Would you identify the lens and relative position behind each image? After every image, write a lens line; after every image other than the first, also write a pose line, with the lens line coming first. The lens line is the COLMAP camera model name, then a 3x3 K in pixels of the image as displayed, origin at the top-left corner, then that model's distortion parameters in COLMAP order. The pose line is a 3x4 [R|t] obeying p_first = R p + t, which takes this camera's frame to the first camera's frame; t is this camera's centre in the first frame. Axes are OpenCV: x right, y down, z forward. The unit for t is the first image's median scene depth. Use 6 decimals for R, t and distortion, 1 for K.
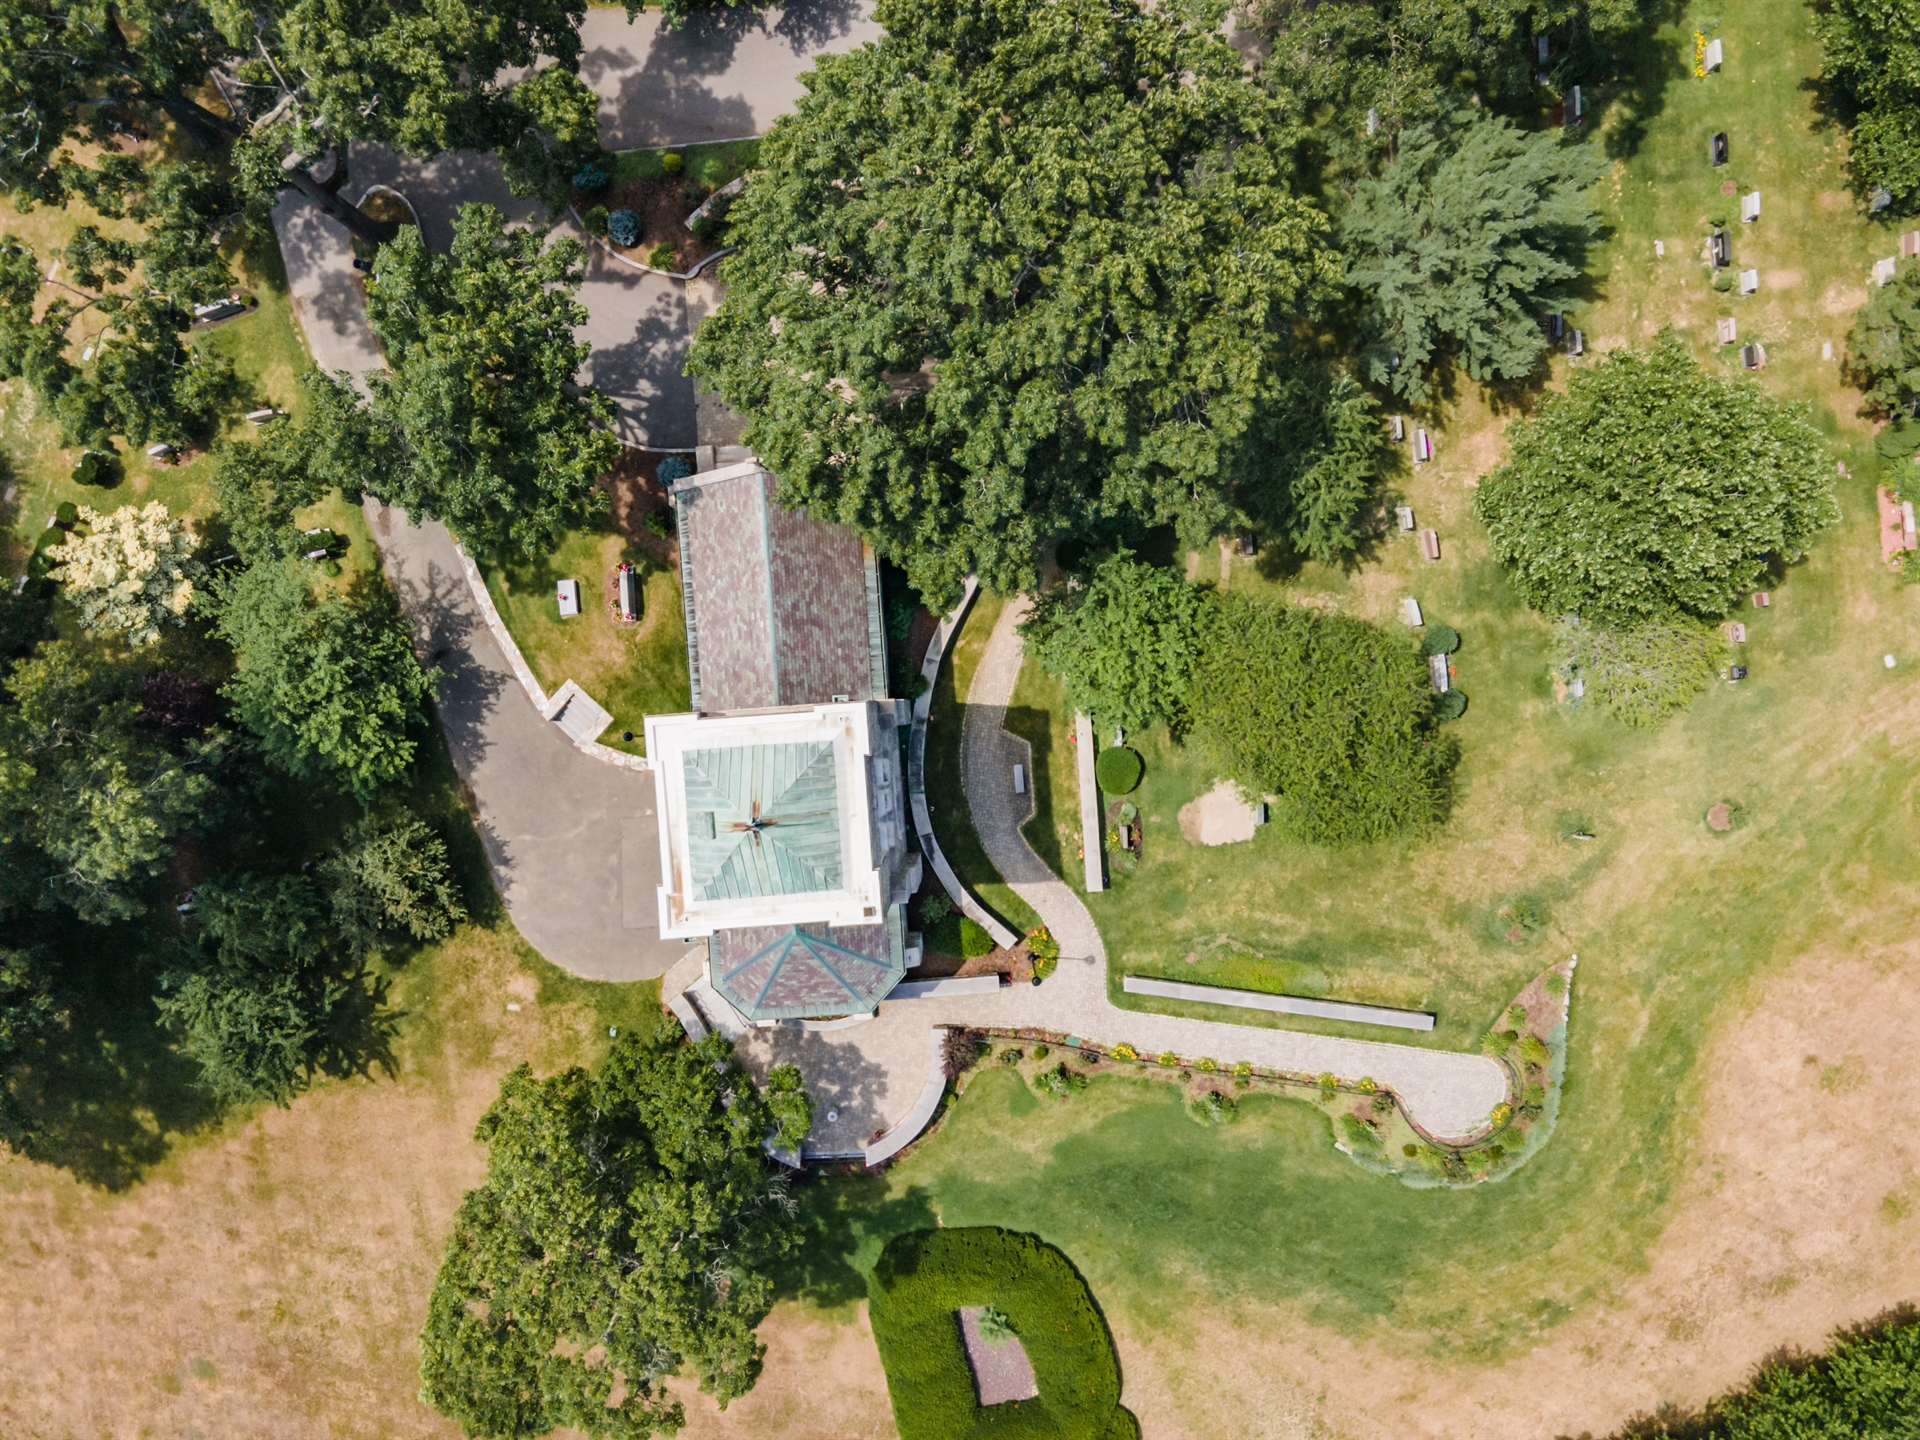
lens RADIAL K [[1361.2, 0, 956.6], [0, 1361.2, 731.2], [0, 0, 1]] dist [0.039986, -0.002218]
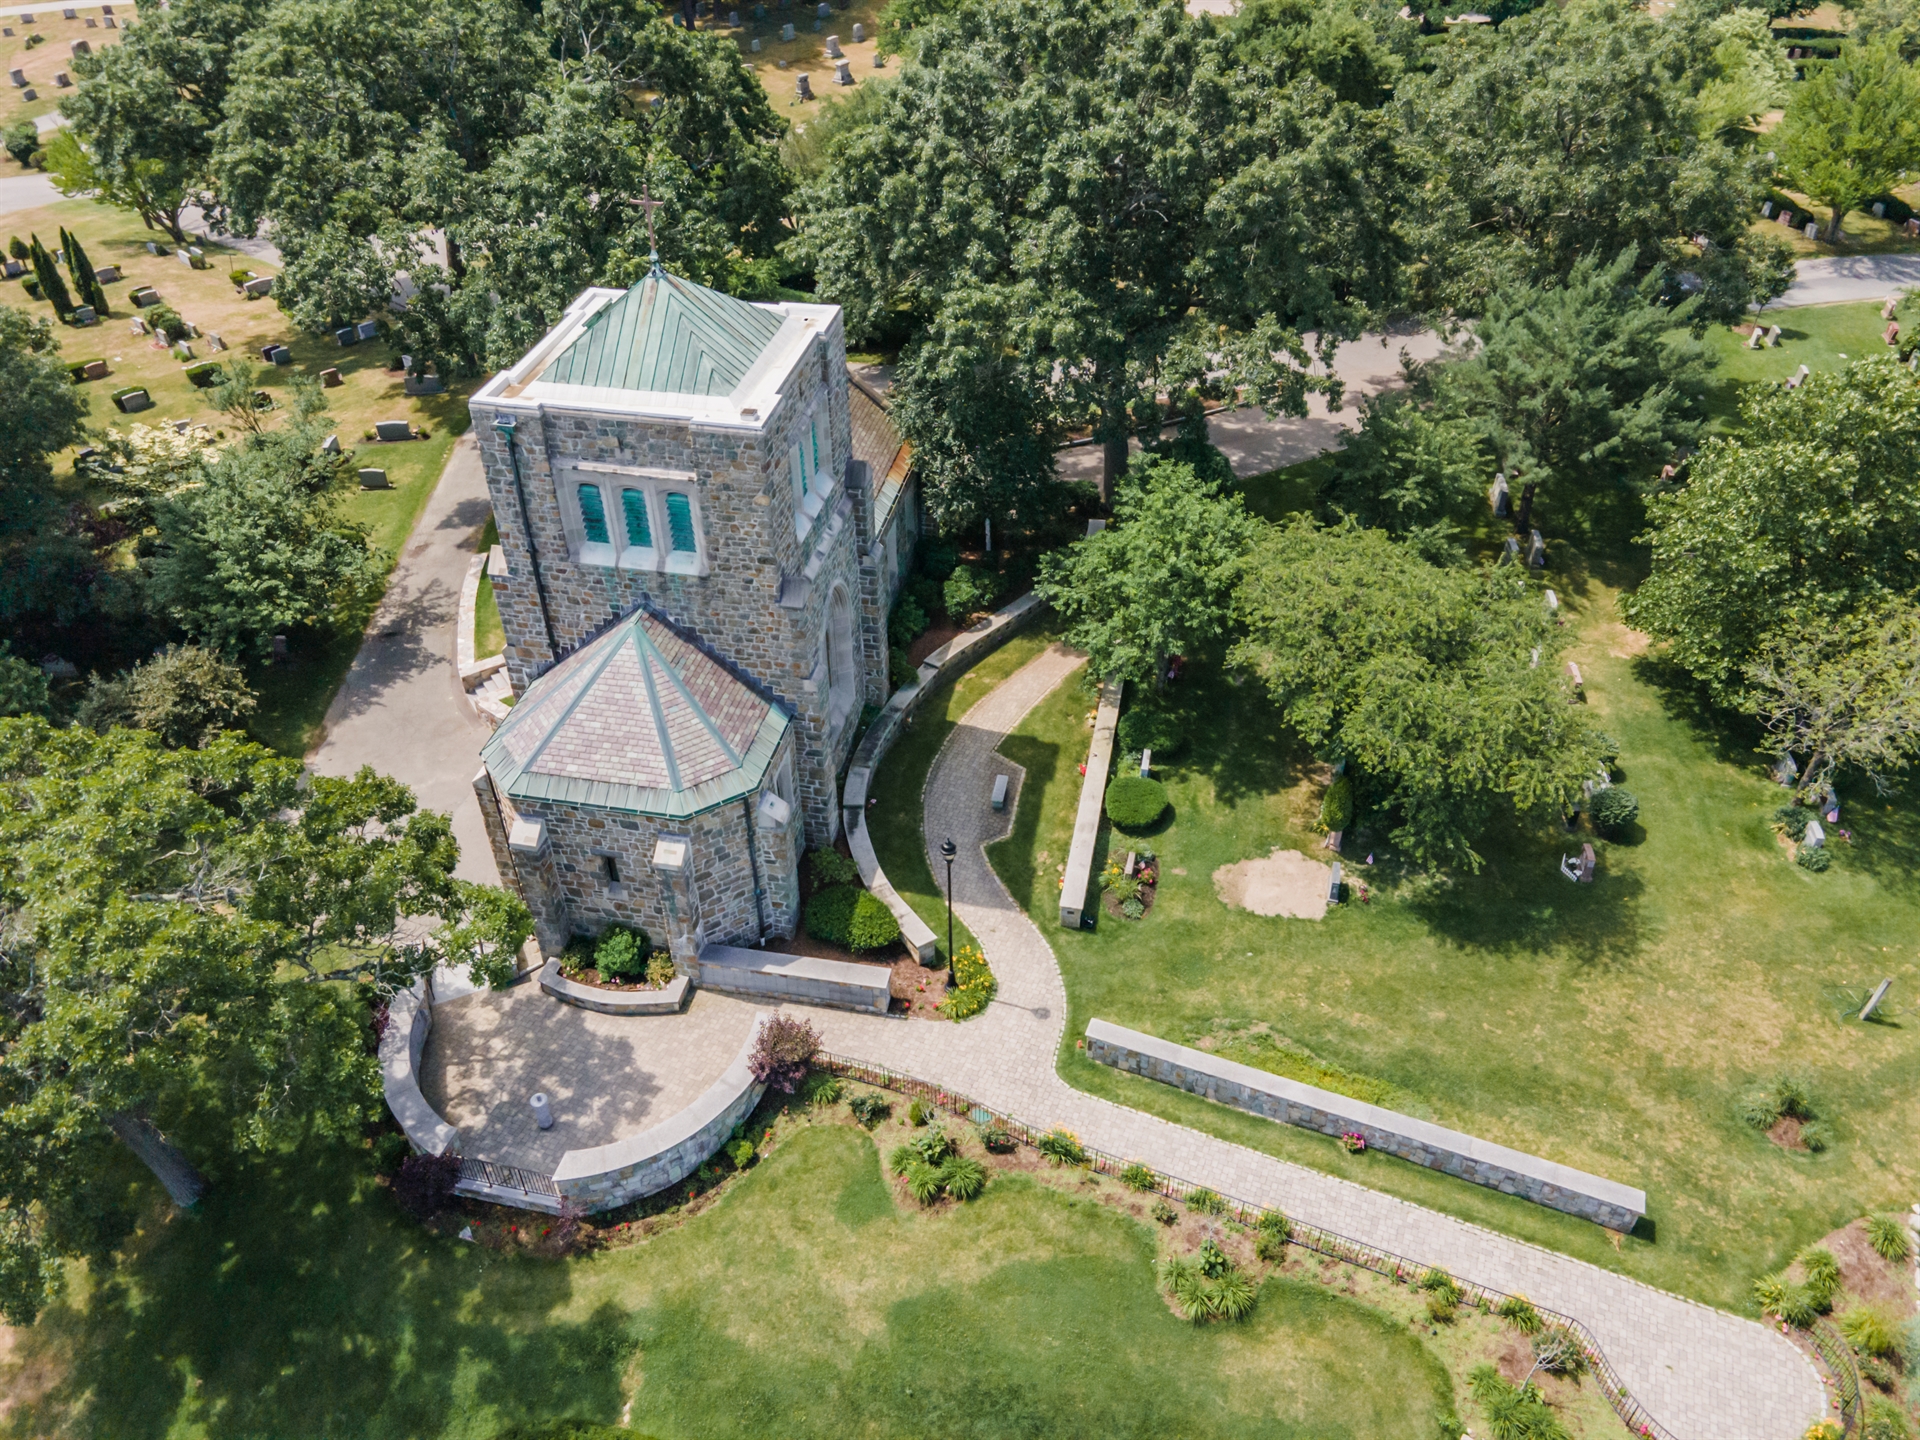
lens RADIAL K [[1401.9, 0, 957.2], [0, 1401.9, 728.9], [0, 0, 1]] dist [0.047728, 0.001303]
pose [[0.964141, 0.167907, -0.205521, 0.170352], [-0.265281, 0.587602, -0.764428, 0.588501], [-0.007589, 0.791537, 0.611074, 0.509495]]
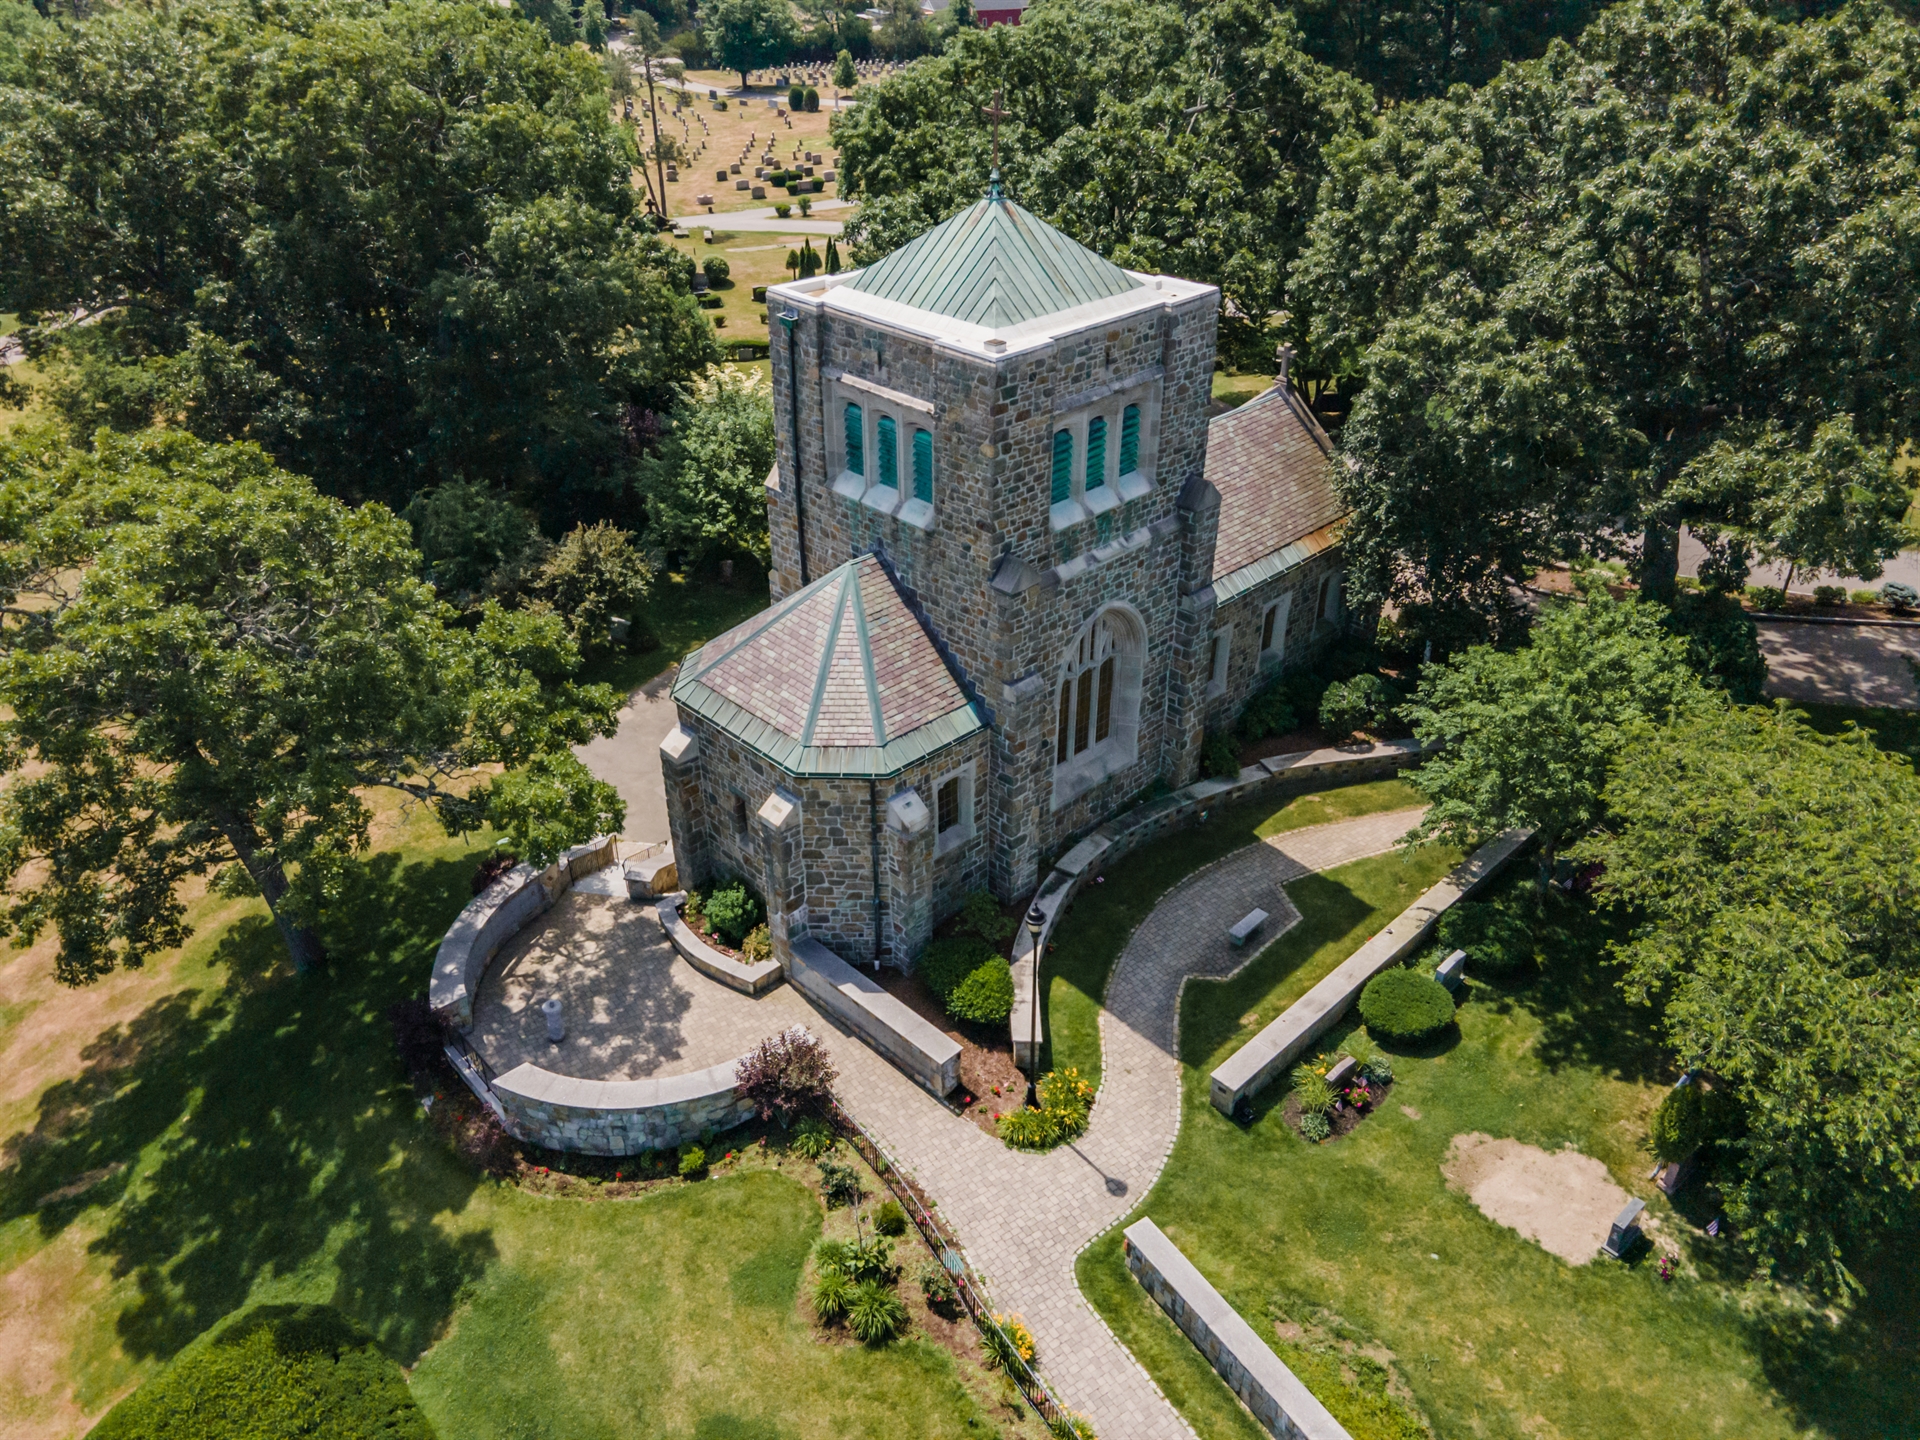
lens RADIAL K [[1395.9, 0, 955.6], [0, 1395.9, 729.4], [0, 0, 1]] dist [0.047593, -0.007488]
pose [[0.643106, 0.412780, -0.645002, 0.308653], [-0.765581, 0.327494, -0.553745, 0.422908], [-0.017340, 0.849918, 0.526630, 0.615192]]
